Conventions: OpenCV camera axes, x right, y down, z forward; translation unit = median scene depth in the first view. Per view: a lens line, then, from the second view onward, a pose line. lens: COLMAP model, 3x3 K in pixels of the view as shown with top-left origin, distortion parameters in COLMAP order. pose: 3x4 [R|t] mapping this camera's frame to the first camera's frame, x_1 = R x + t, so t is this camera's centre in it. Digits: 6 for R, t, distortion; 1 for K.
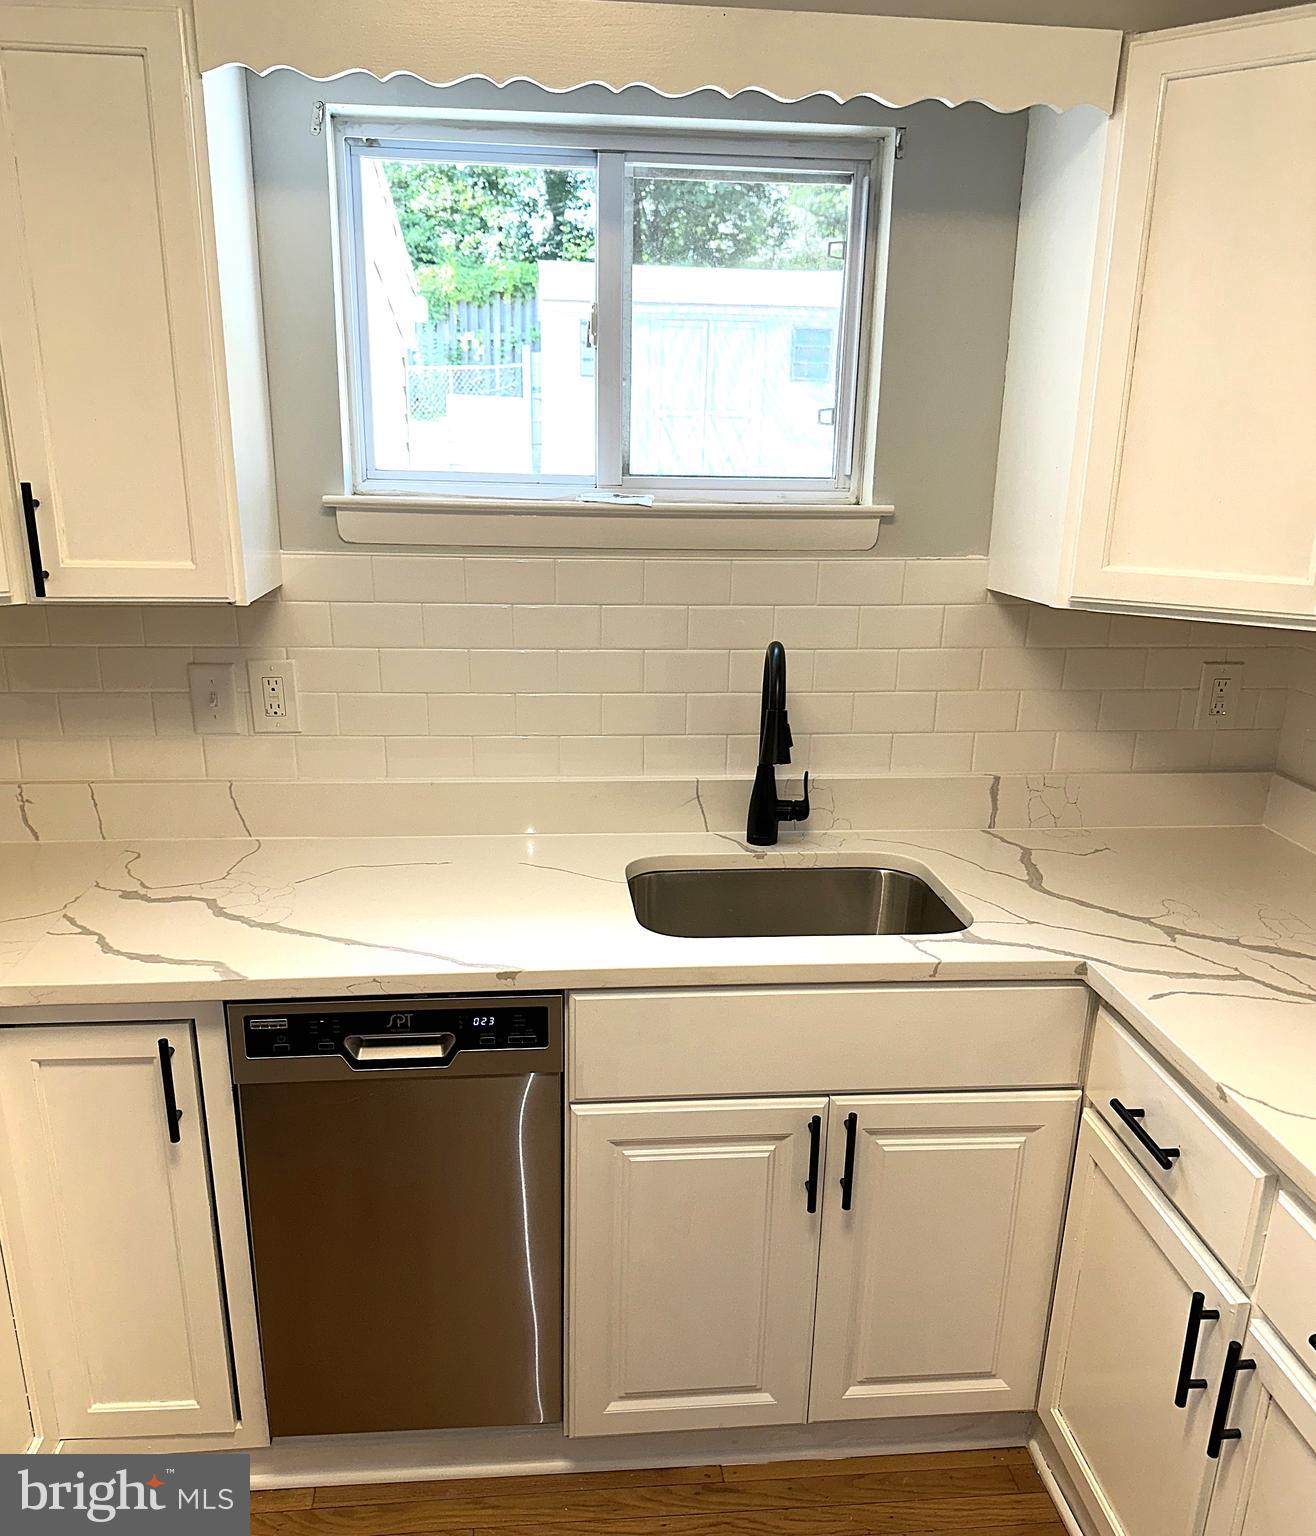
lens RADIAL K [[1245.6, 0, 673.7], [0, 1245.6, 868.2], [0, 0, 1]] dist [0.069434, -0.090264]
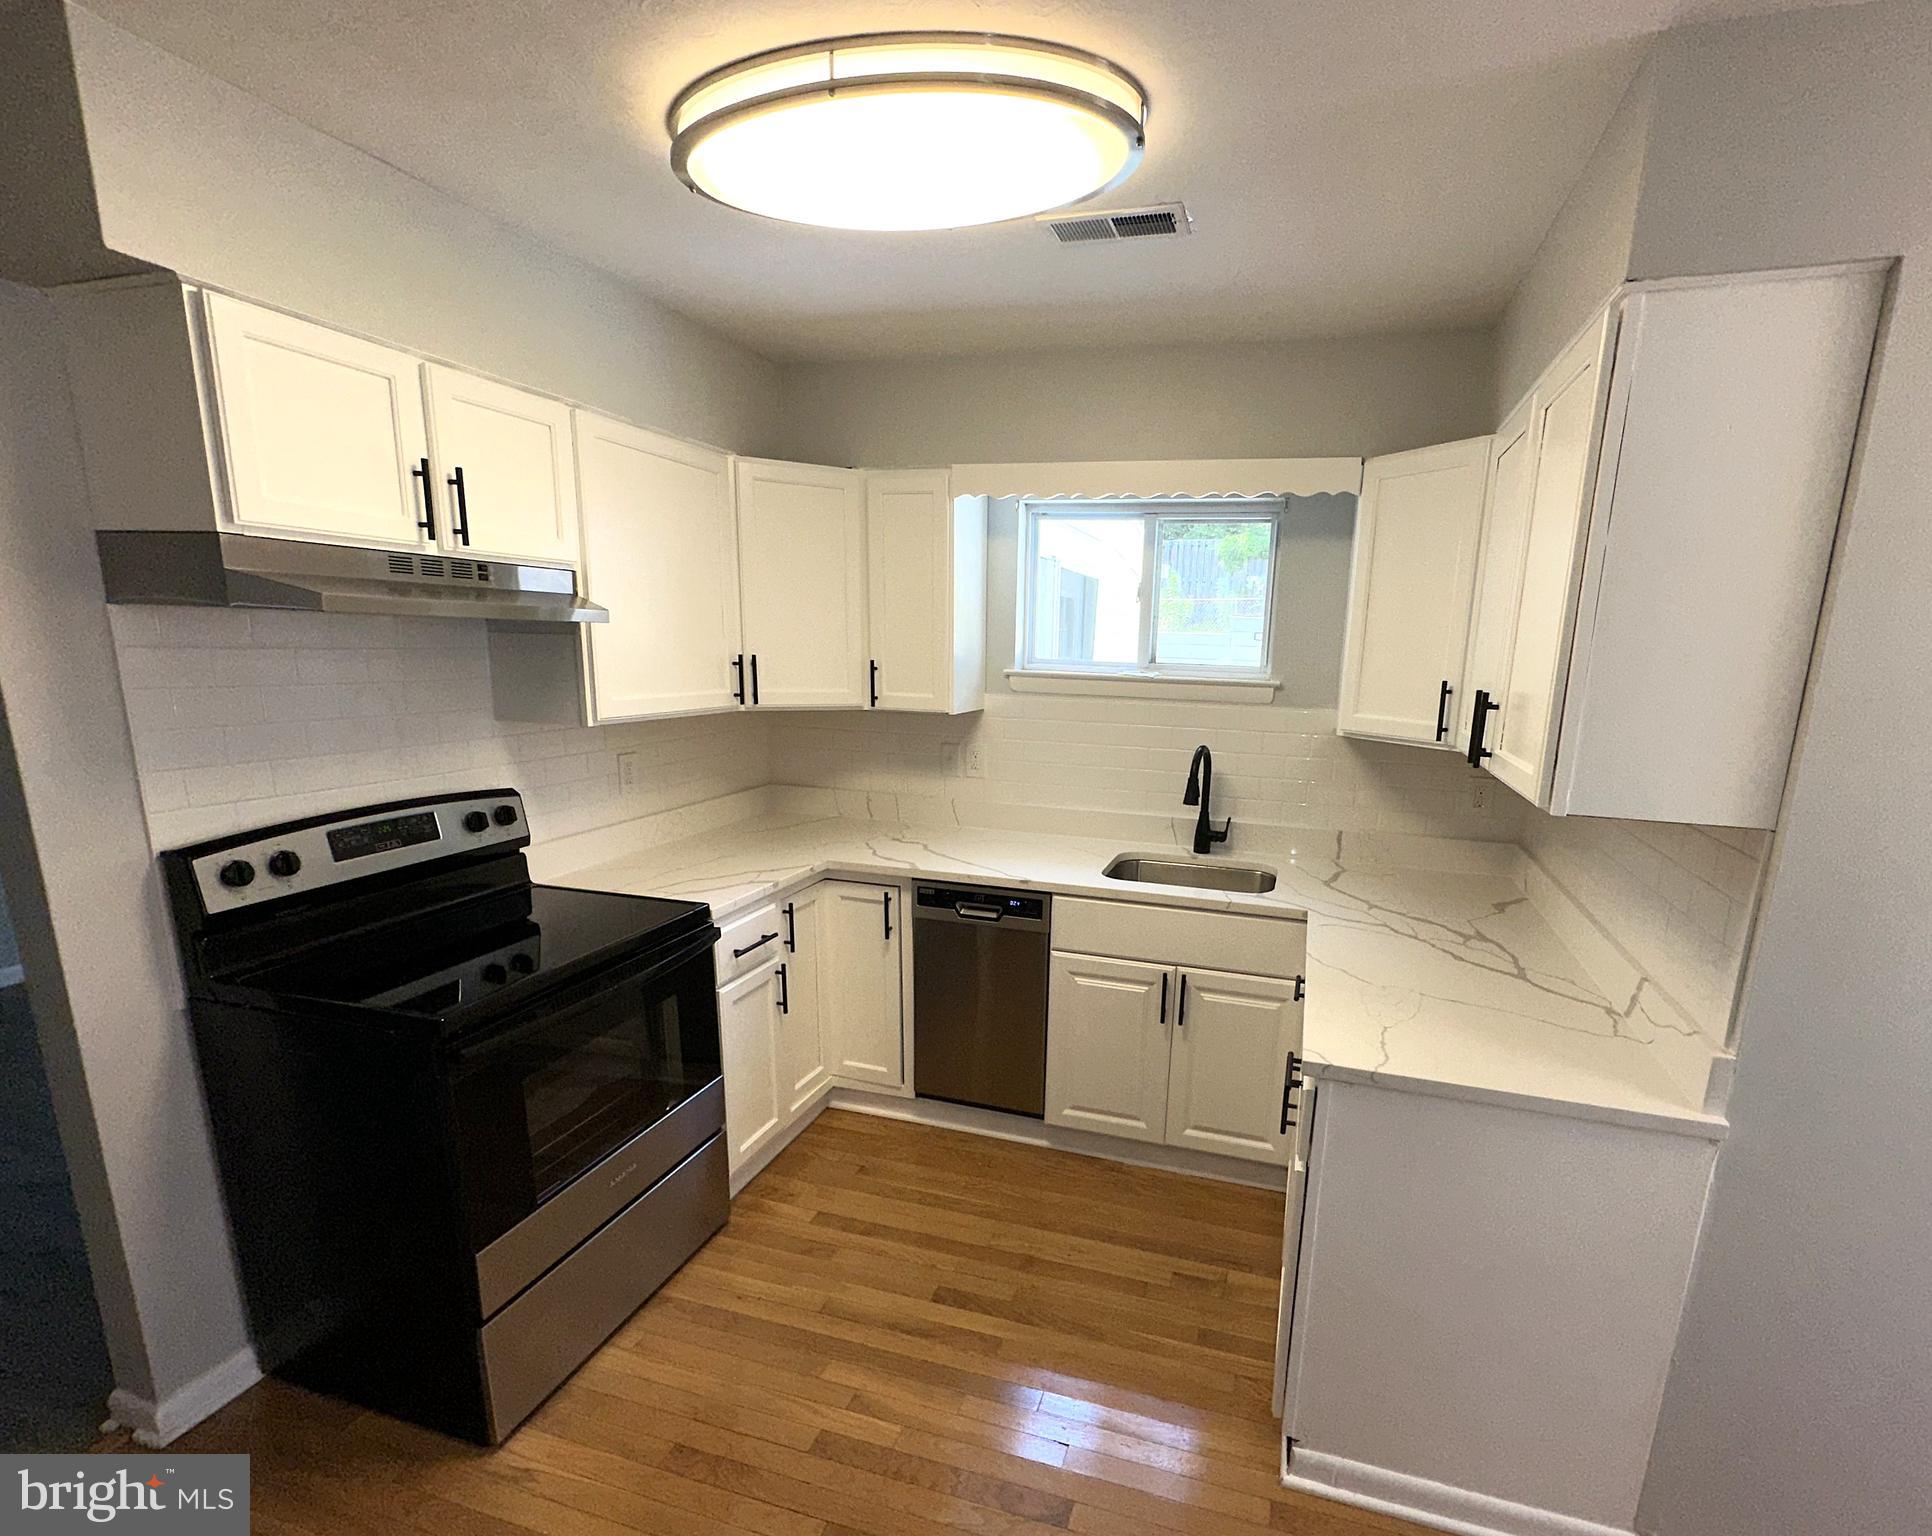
lens RADIAL K [[901.7, 0, 1086.4], [0, 901.7, 851.2], [0, 0, 1]] dist [-0.003630, -0.000004]
pose [[0.934918, 0.092336, -0.342640, 0.453823], [-0.127155, 0.988608, -0.080537, 0.131919], [0.331300, 0.118864, 0.936008, -0.405185]]
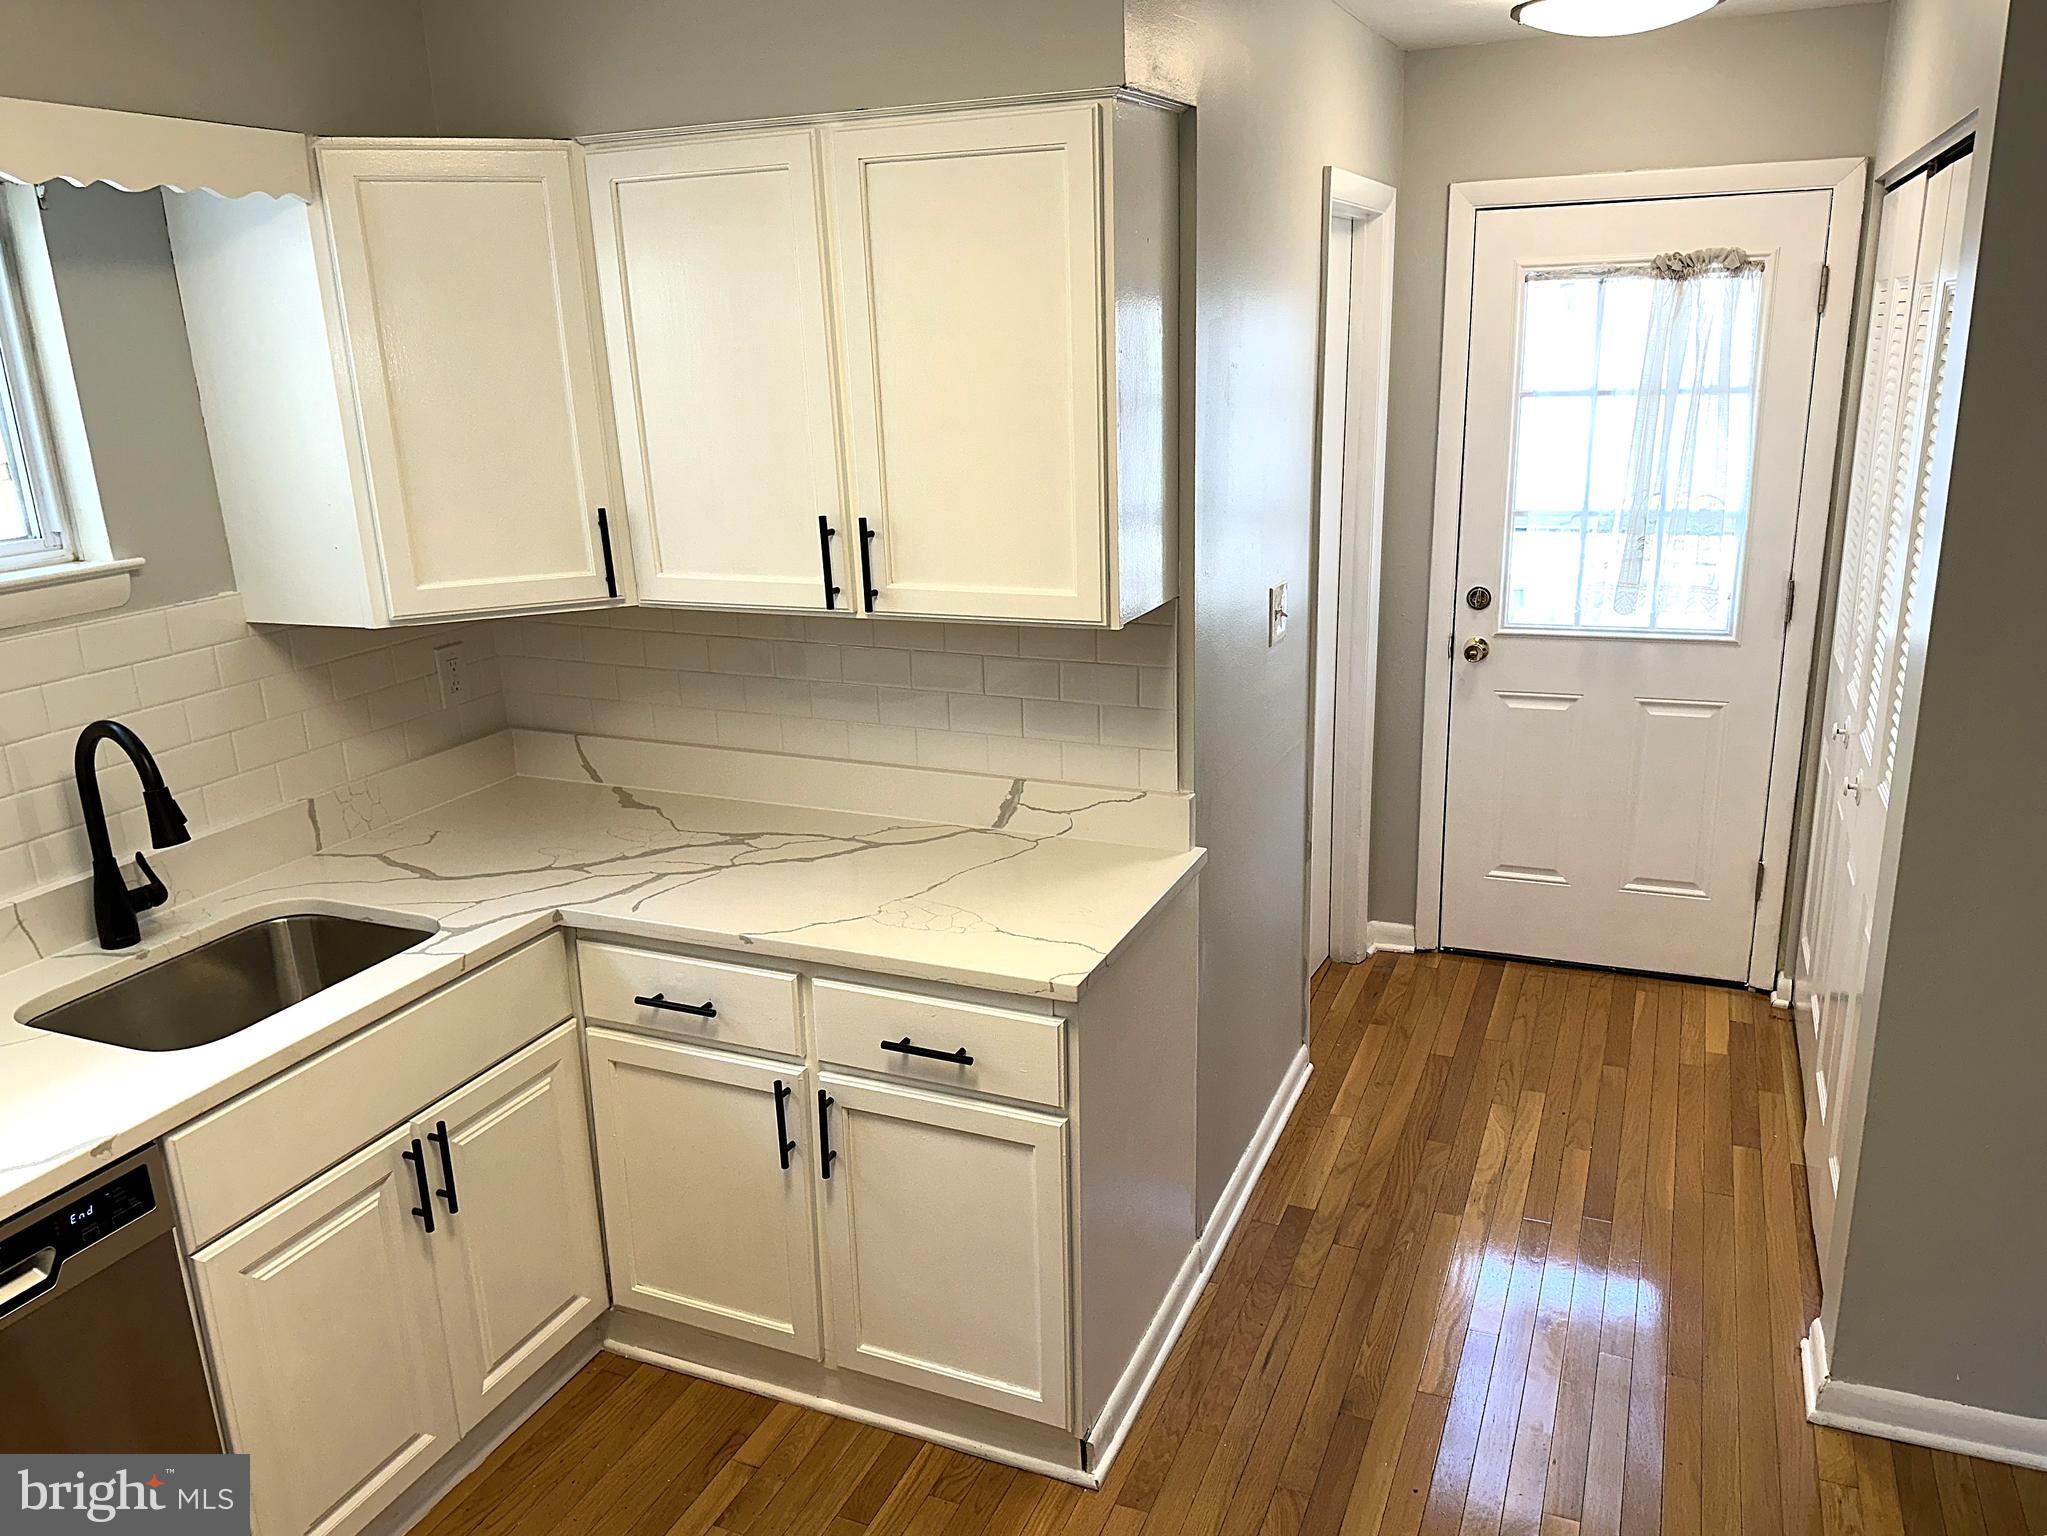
lens RADIAL K [[1458.8, 0, 1033.0], [0, 1458.8, 782.8], [0, 0, 1]] dist [0.072532, -0.088948]
pose [[0.481474, -0.281677, 0.829965, -0.546312], [0.312868, 0.939798, 0.137454, -0.084219], [-0.818717, 0.193488, 0.540616, -0.136415]]
